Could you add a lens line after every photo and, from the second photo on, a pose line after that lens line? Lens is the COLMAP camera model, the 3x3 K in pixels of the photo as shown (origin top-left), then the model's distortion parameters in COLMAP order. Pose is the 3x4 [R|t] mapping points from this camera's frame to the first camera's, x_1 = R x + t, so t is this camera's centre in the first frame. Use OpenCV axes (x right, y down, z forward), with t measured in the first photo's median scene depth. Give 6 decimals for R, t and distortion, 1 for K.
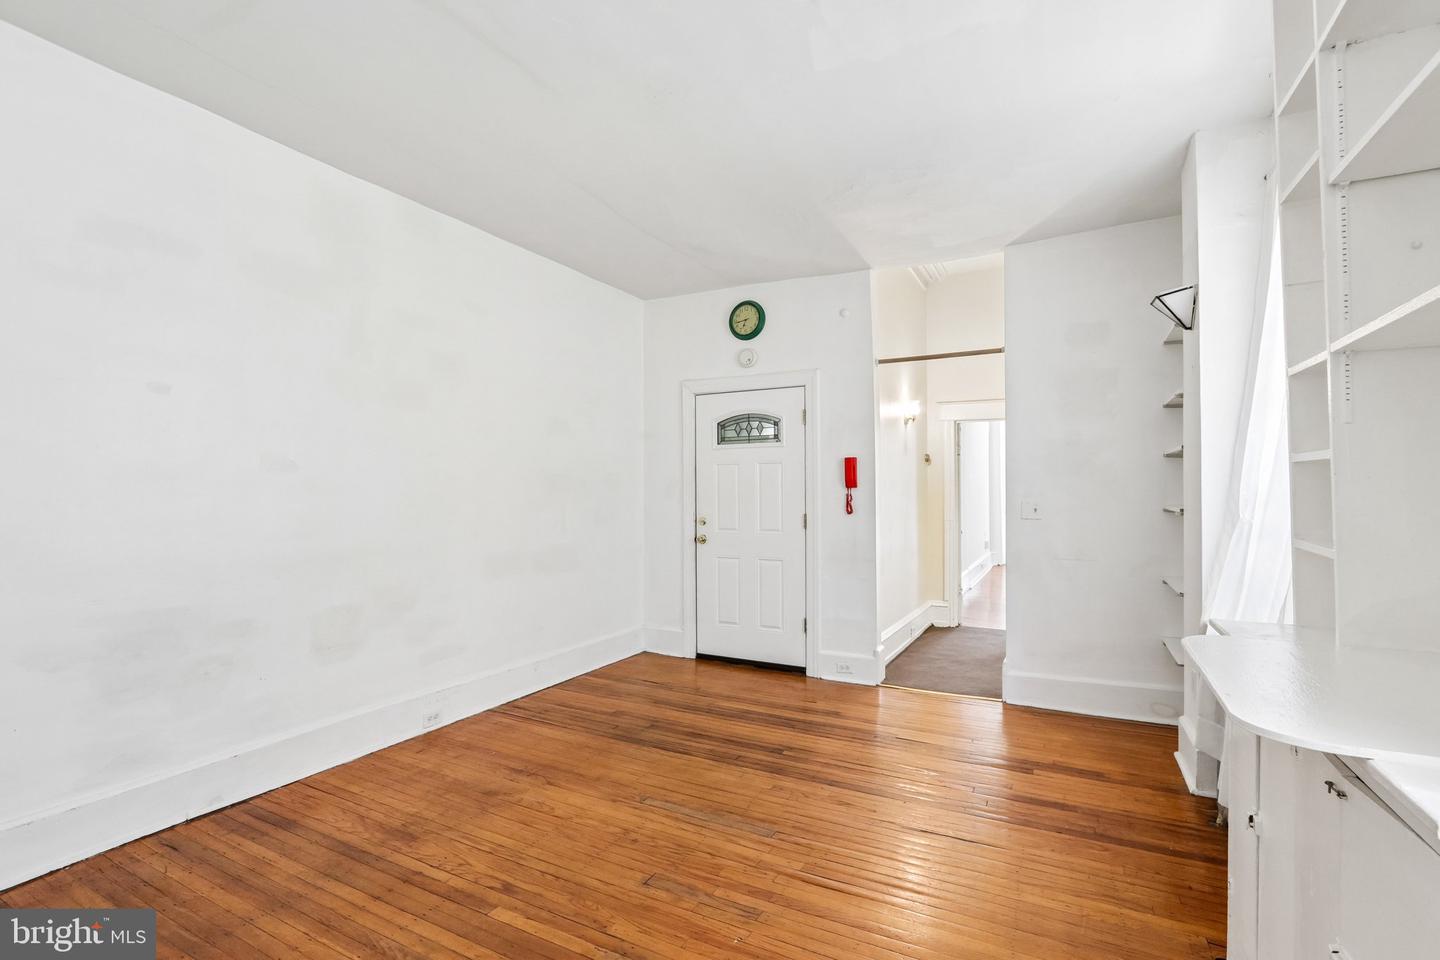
lens RADIAL K [[666.6, 0, 717.9], [0, 666.6, 483.1], [0, 0, 1]] dist [-0.014984, 0.001668]
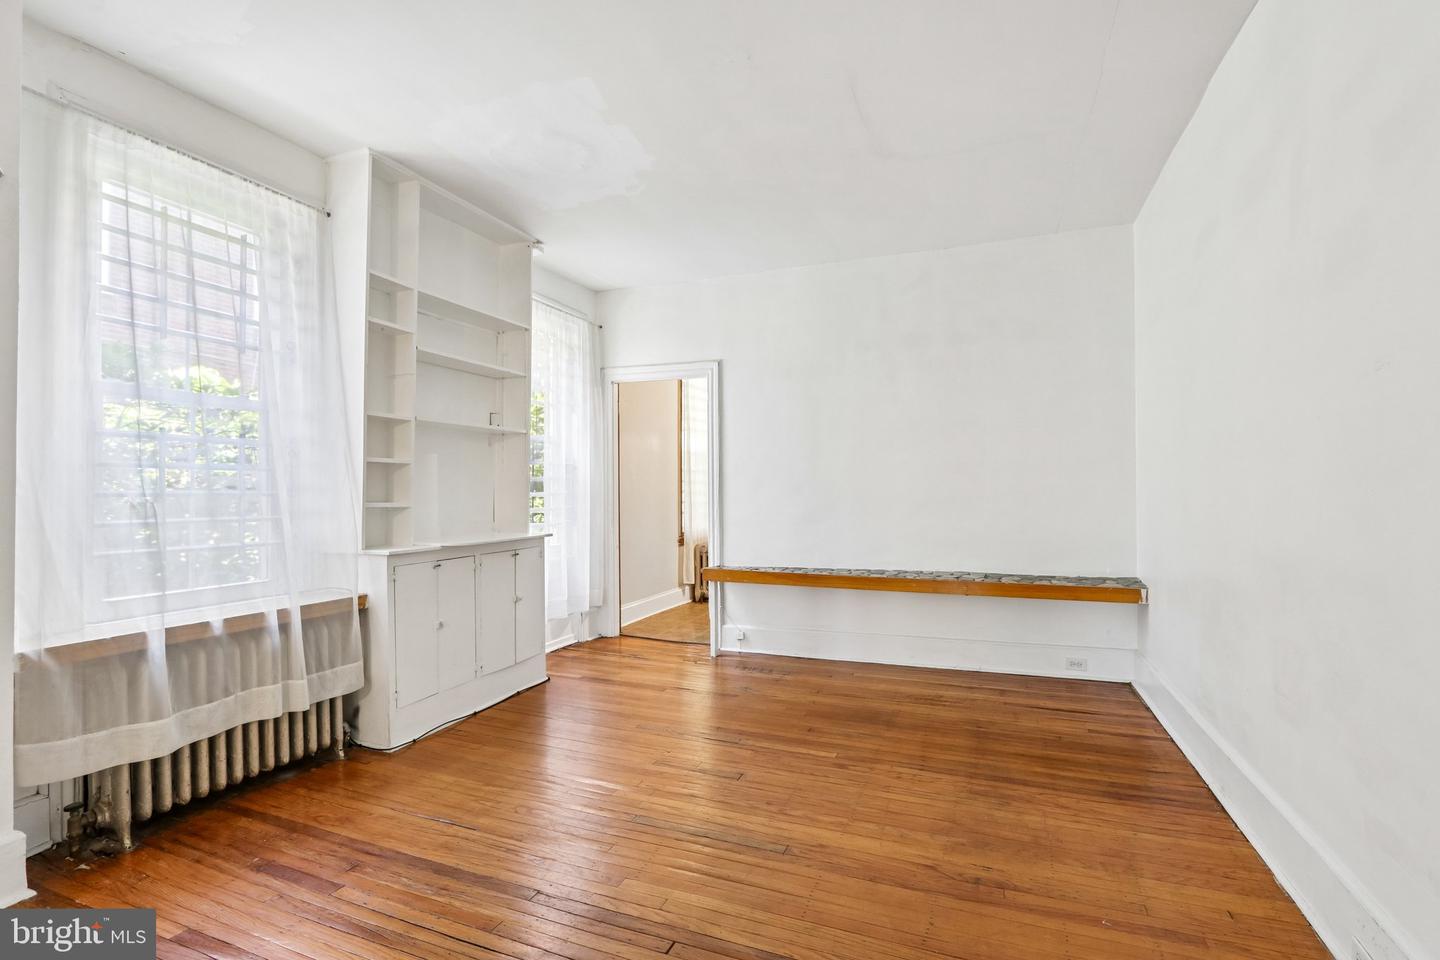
lens RADIAL K [[666.6, 0, 717.2], [0, 666.6, 486.8], [0, 0, 1]] dist [-0.014984, 0.001668]
pose [[-0.994657, 0.011018, -0.102645, 0.055036], [0.012361, 0.999846, -0.012449, 0.049189], [0.102493, -0.013651, -0.994640, 1.954278]]
